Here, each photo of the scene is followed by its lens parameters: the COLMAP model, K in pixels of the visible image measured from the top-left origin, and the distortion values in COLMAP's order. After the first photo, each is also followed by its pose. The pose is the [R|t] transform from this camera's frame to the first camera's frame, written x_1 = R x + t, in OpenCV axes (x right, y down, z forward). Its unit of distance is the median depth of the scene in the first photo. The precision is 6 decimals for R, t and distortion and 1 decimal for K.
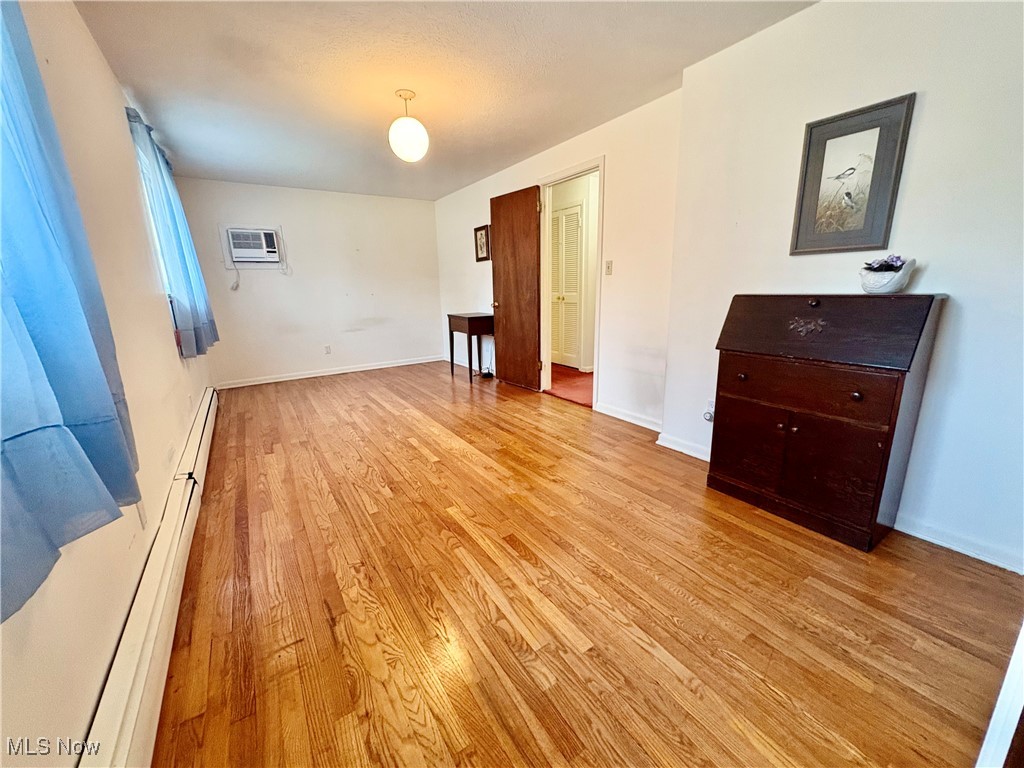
lens RADIAL K [[406.1, 0, 512.7], [0, 406.1, 386.8], [0, 0, 1]] dist [0.000897, -0.000824]
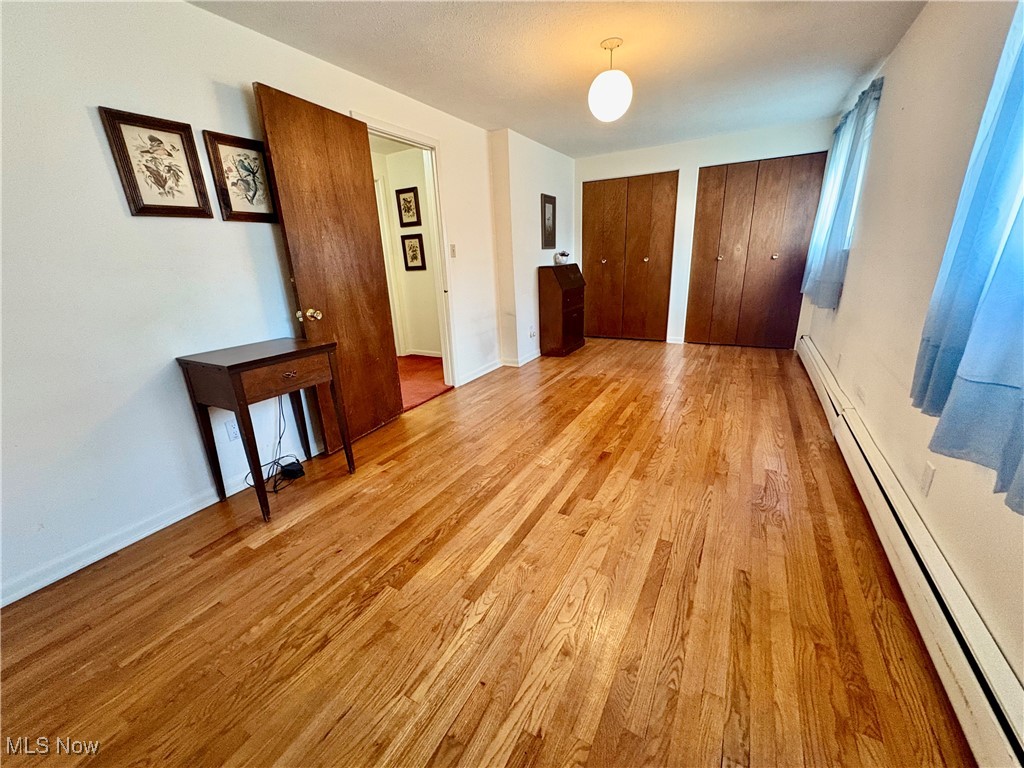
lens RADIAL K [[406.1, 0, 512.2], [0, 406.1, 384.4], [0, 0, 1]] dist [0.000897, -0.000824]
pose [[-0.459683, -0.230084, 0.857761, -0.855052], [0.264663, 0.886476, 0.379622, -0.346963], [-0.847730, 0.401523, -0.346603, 1.388139]]
